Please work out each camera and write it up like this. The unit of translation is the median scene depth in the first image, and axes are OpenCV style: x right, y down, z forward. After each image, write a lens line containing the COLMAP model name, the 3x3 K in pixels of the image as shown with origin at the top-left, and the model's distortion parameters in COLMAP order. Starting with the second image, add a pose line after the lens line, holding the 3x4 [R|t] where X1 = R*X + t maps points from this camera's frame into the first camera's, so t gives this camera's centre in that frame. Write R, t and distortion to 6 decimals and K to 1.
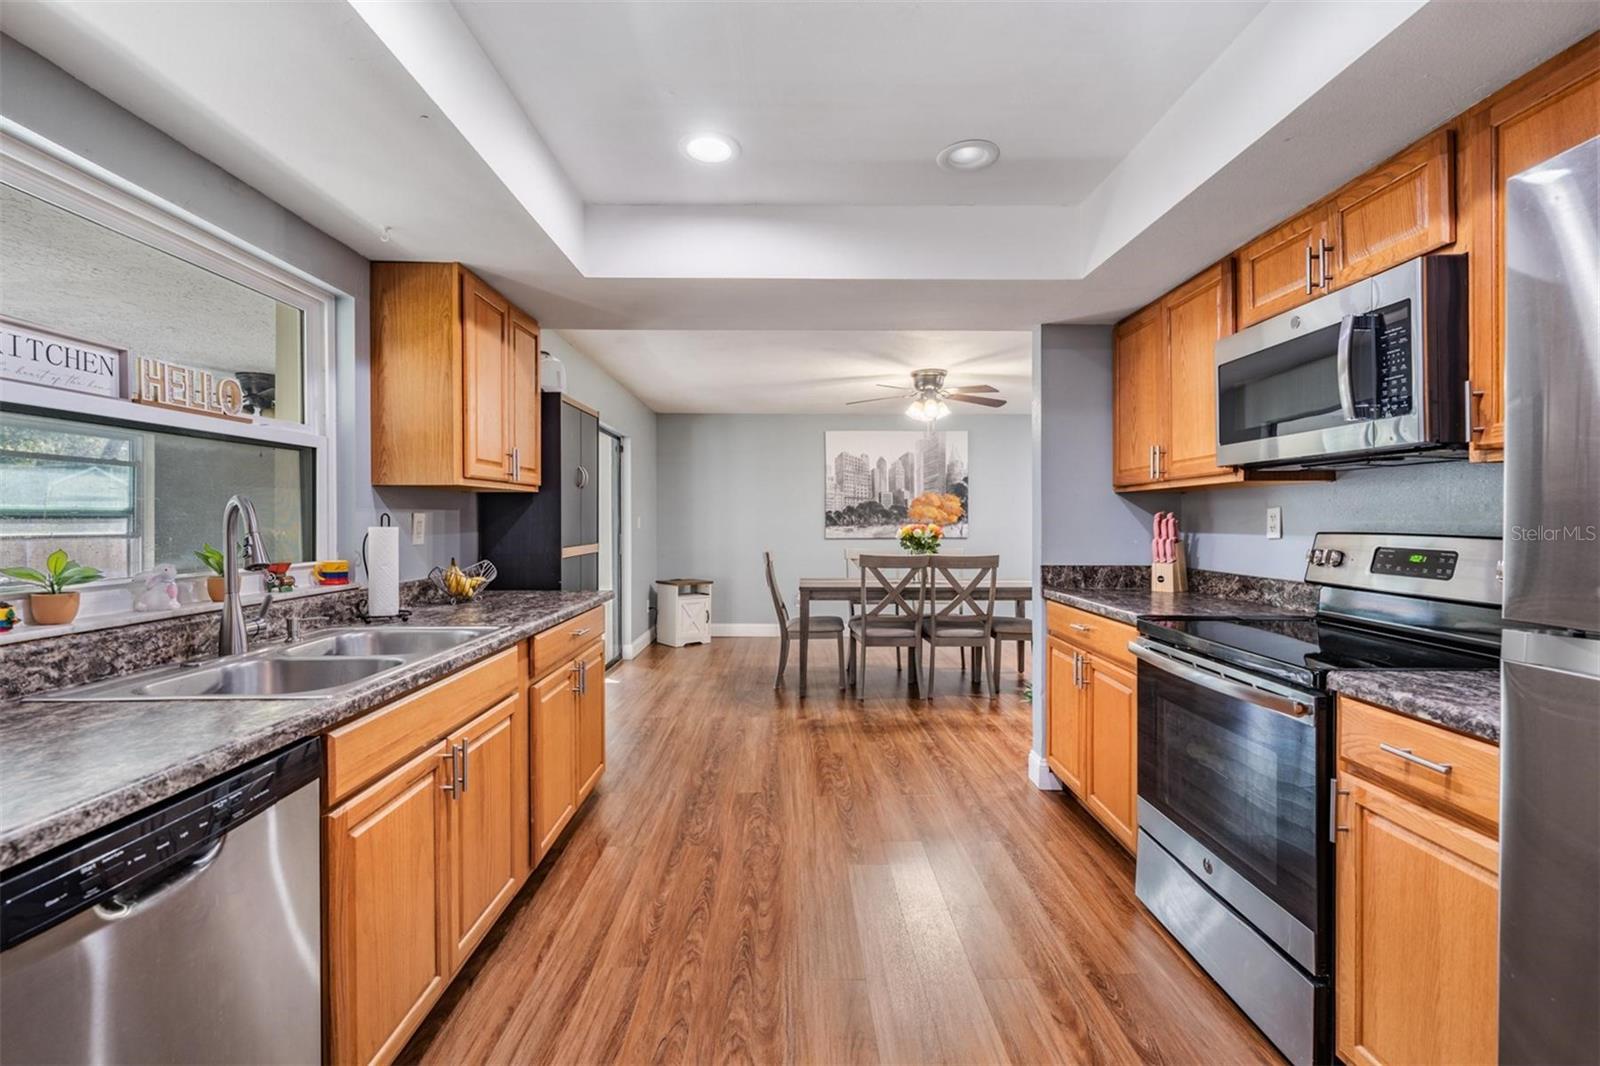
lens RADIAL K [[701.5, 0, 796.5], [0, 701.5, 520.9], [0, 0, 1]] dist [-0.001690, -0.000664]
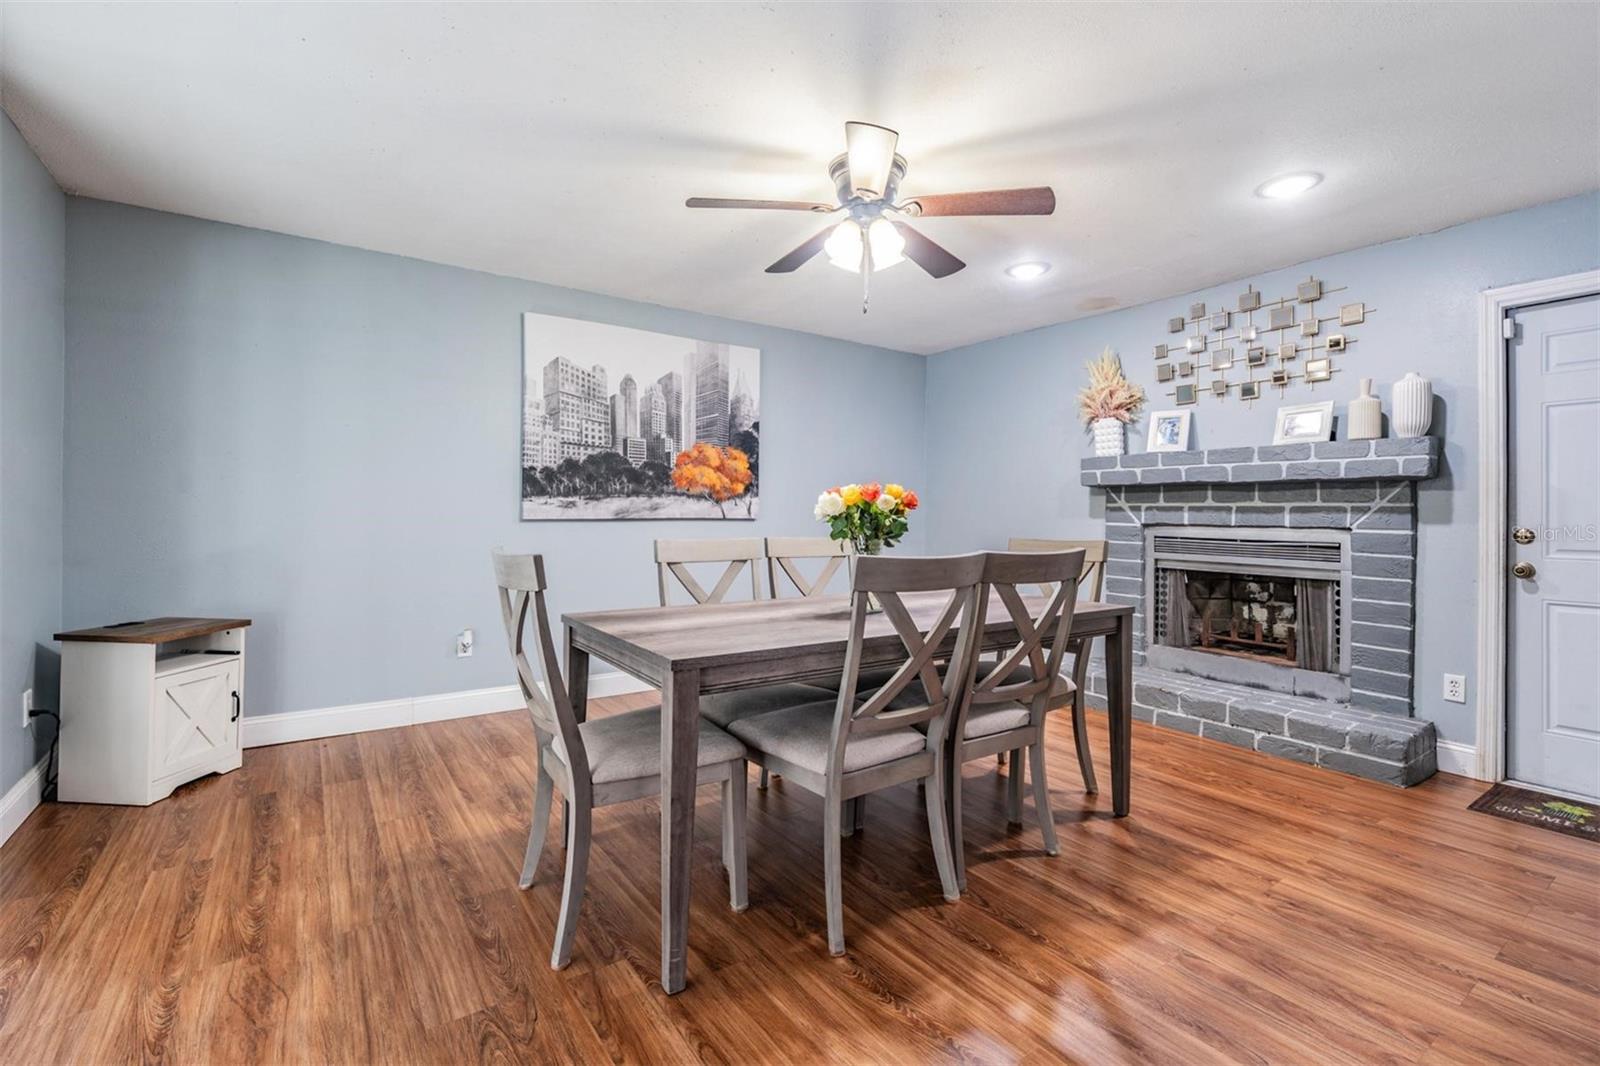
lens RADIAL K [[706.8, 0, 790.3], [0, 706.8, 509.2], [0, 0, 1]] dist [-0.002013, -0.000002]
pose [[0.825899, 0.009769, 0.563733, -0.213549], [-0.010585, 0.999942, -0.001820, 0.038066], [-0.563719, -0.004464, 0.825955, 1.099182]]
